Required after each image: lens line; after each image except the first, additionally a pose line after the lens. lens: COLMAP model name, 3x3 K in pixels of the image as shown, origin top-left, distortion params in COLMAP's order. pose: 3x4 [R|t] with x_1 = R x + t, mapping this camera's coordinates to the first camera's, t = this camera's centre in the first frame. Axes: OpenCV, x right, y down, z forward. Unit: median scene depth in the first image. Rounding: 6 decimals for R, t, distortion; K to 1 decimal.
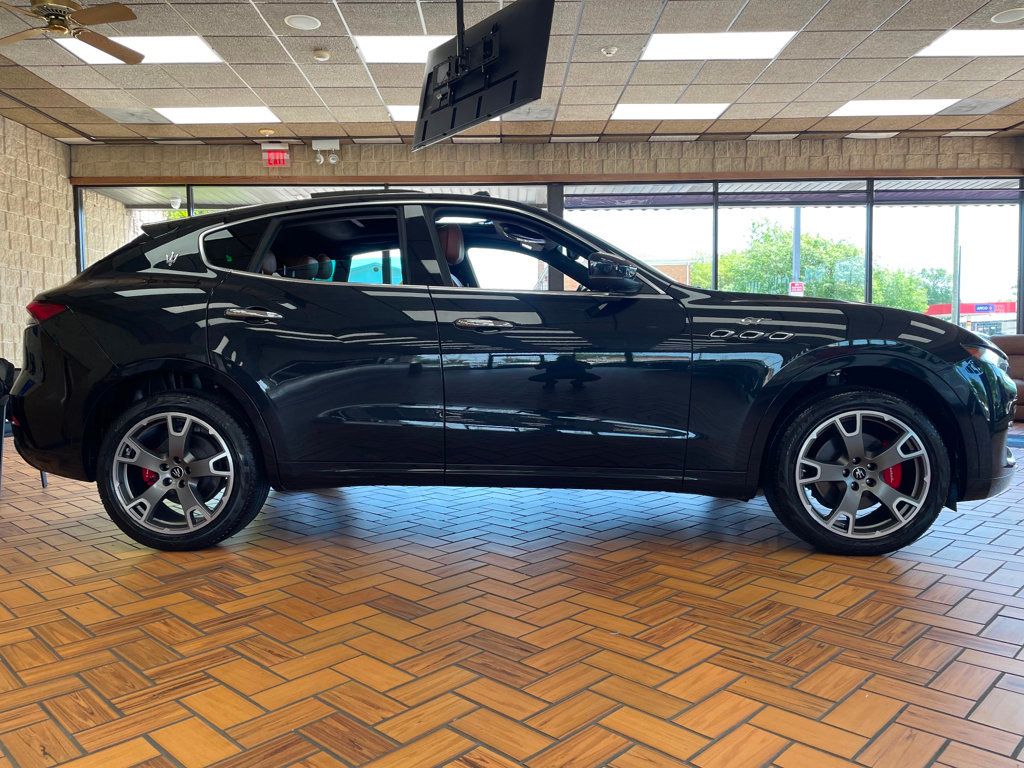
lens RADIAL K [[789.8, 0, 501.6], [0, 789.8, 381.9], [0, 0, 1]] dist [0.008414, -0.011722]
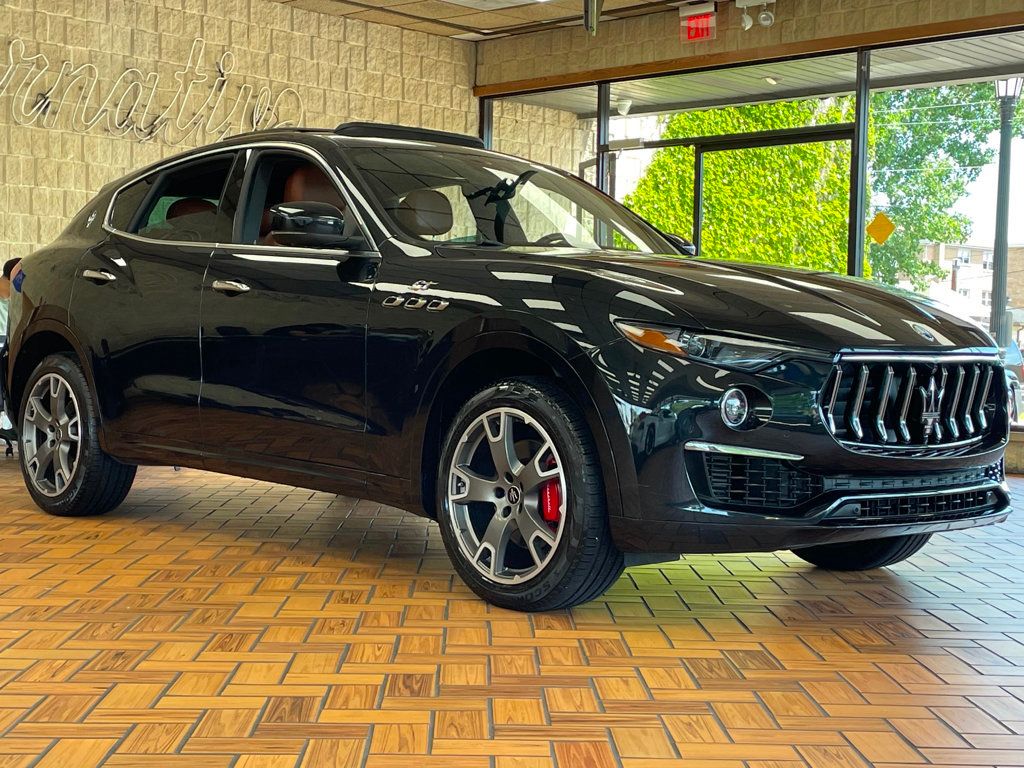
lens RADIAL K [[1614.5, 0, 511.4], [0, 1614.5, 390.9], [0, 0, 1]] dist [0.131157, 0.000000]
pose [[0.704943, 0.047193, -0.707692, 0.941472], [-0.056889, 0.998331, 0.009907, 0.004408], [0.706979, 0.033276, 0.706452, -0.026354]]
